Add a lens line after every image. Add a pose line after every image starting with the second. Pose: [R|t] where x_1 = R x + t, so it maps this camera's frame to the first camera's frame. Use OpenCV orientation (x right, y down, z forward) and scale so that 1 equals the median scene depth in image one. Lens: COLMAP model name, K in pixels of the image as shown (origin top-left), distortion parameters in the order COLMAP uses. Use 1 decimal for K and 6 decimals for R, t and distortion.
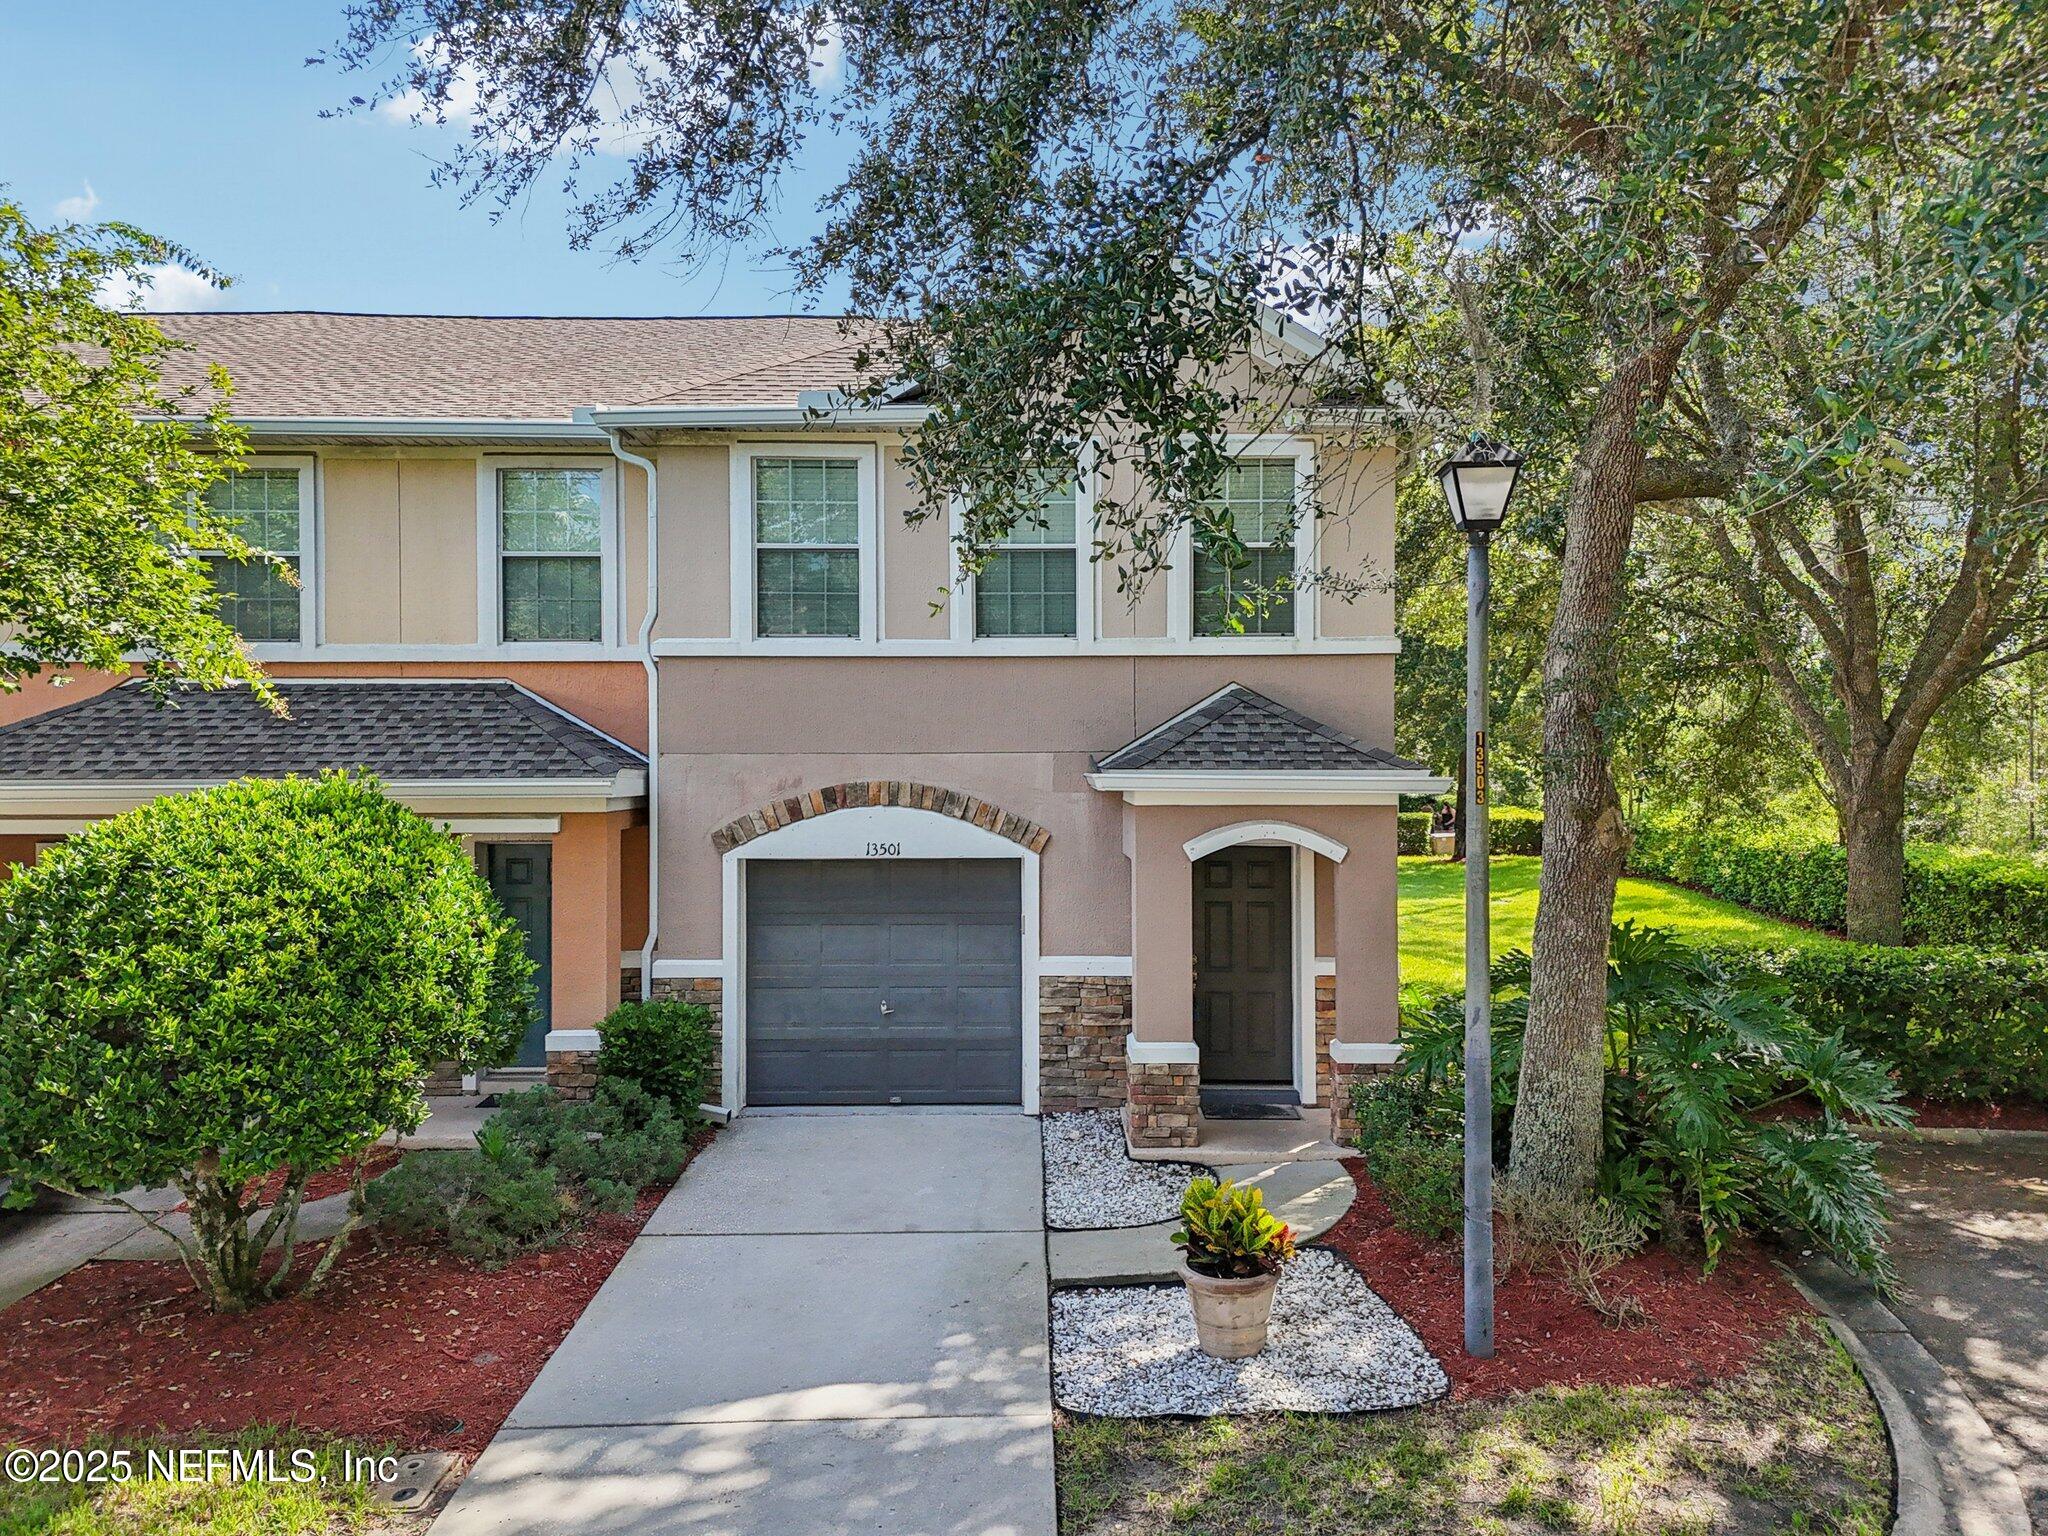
lens RADIAL K [[1524.0, 0, 1028.2], [0, 1524.0, 764.9], [0, 0, 1]] dist [0.070710, -0.058109]
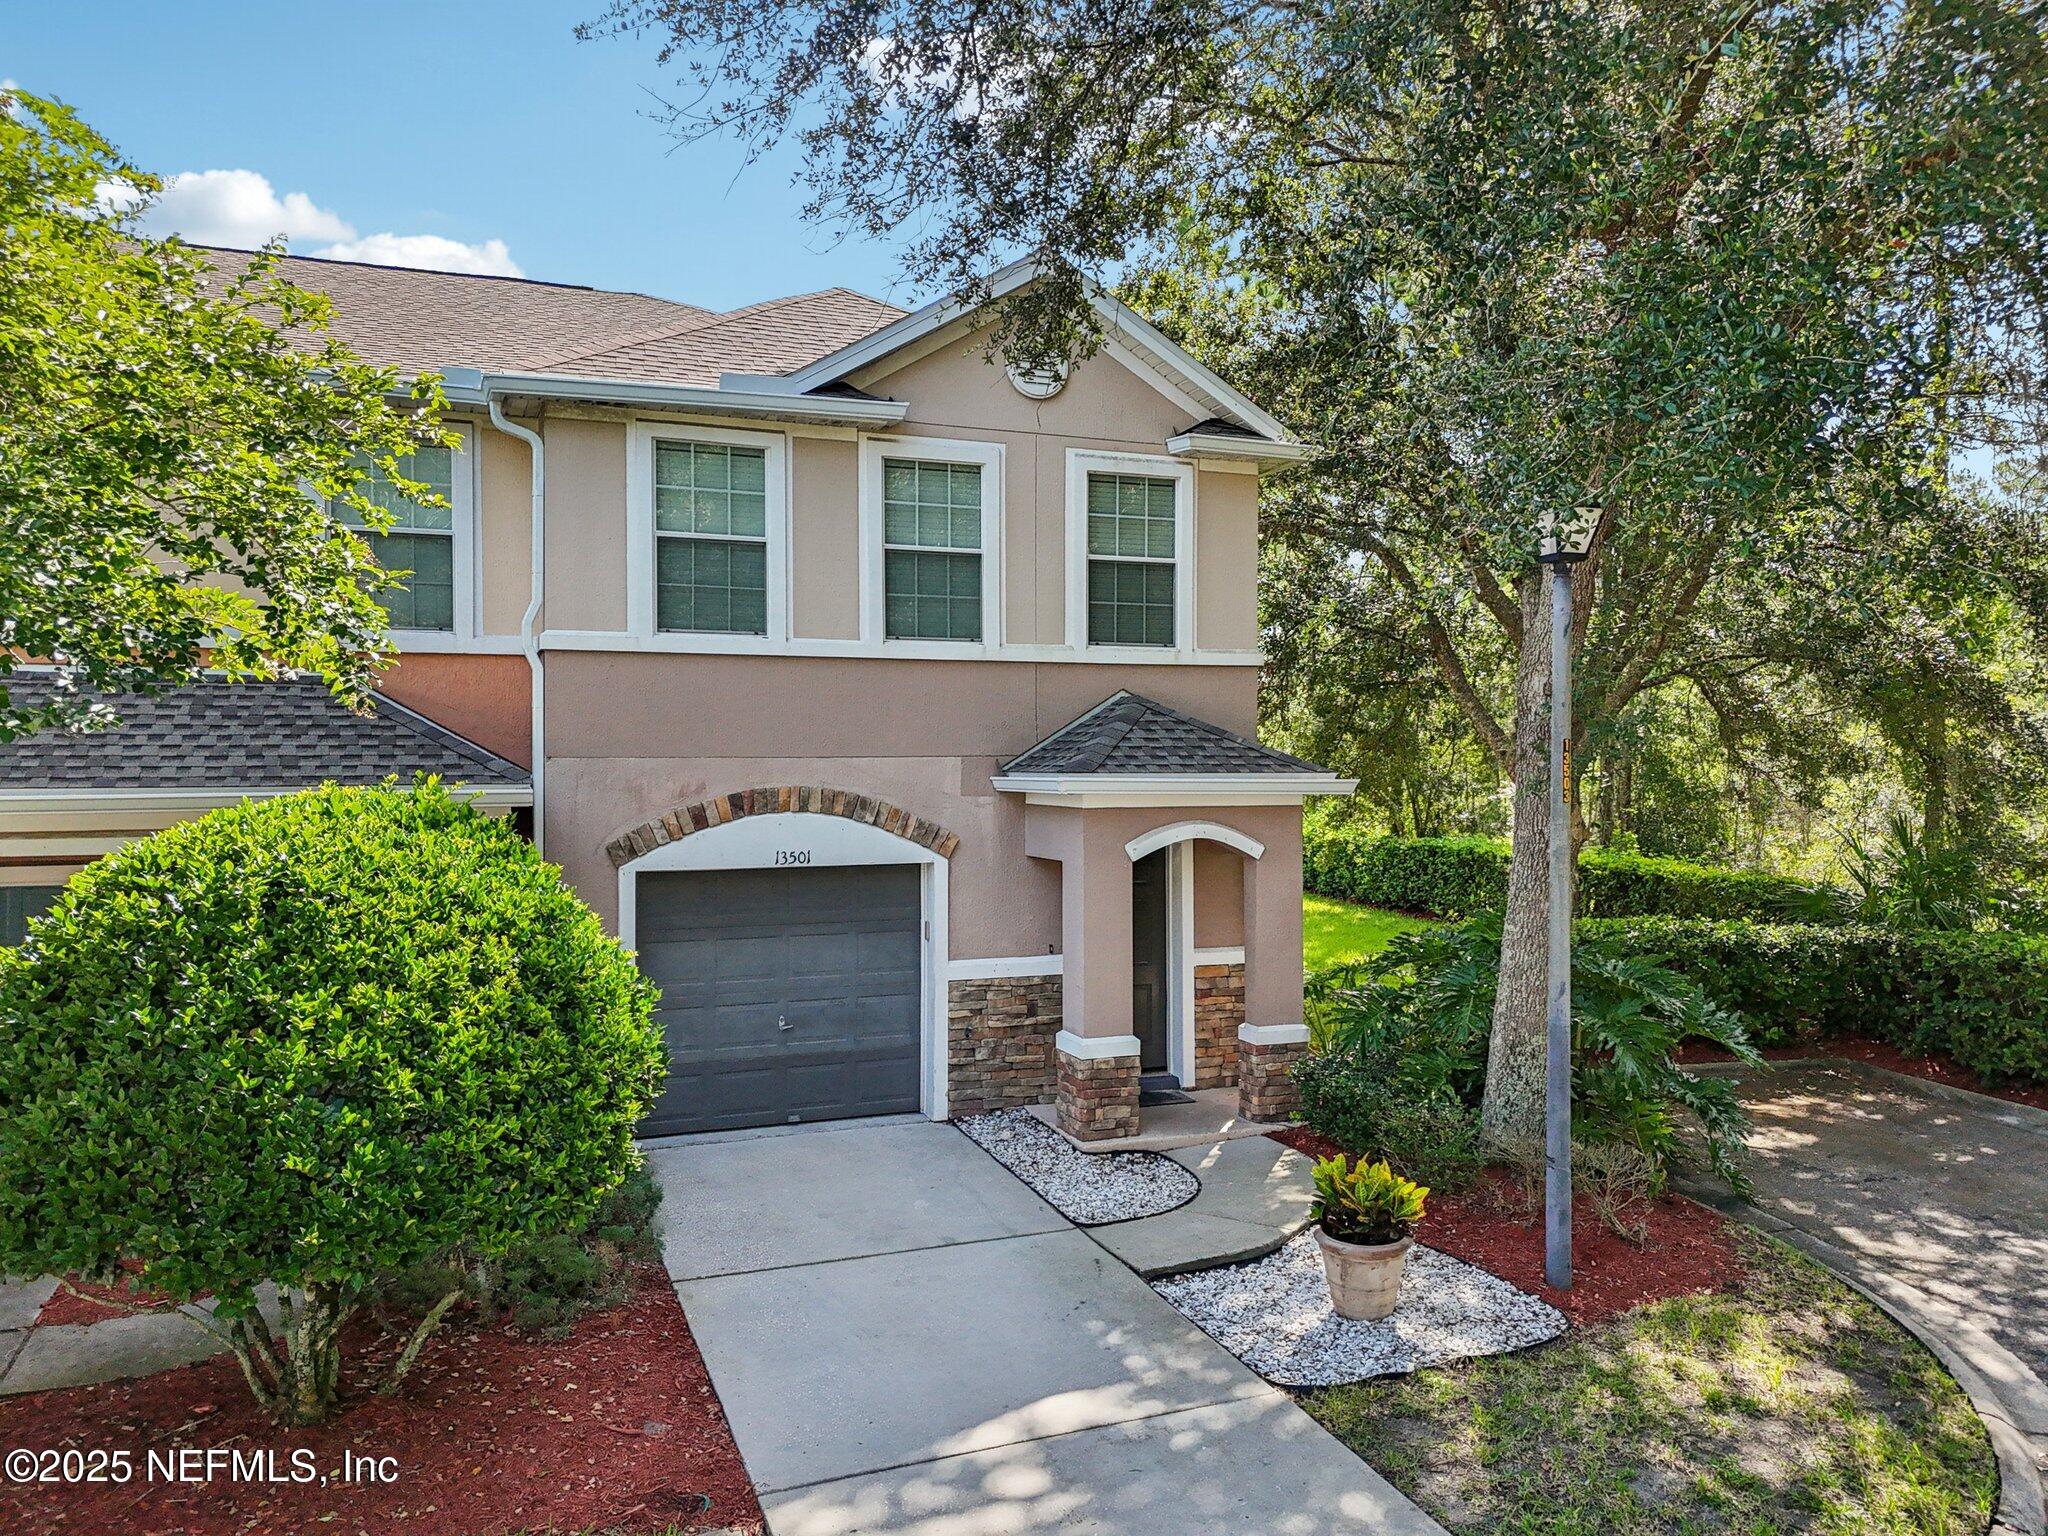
lens RADIAL K [[1524.0, 0, 1028.2], [0, 1524.0, 764.9], [0, 0, 1]] dist [0.070710, -0.058109]
pose [[0.931695, -0.001269, 0.363238, -0.334401], [0.002206, 0.999995, -0.002167, -0.000386], [-0.363234, 0.002820, 0.931694, 0.056797]]
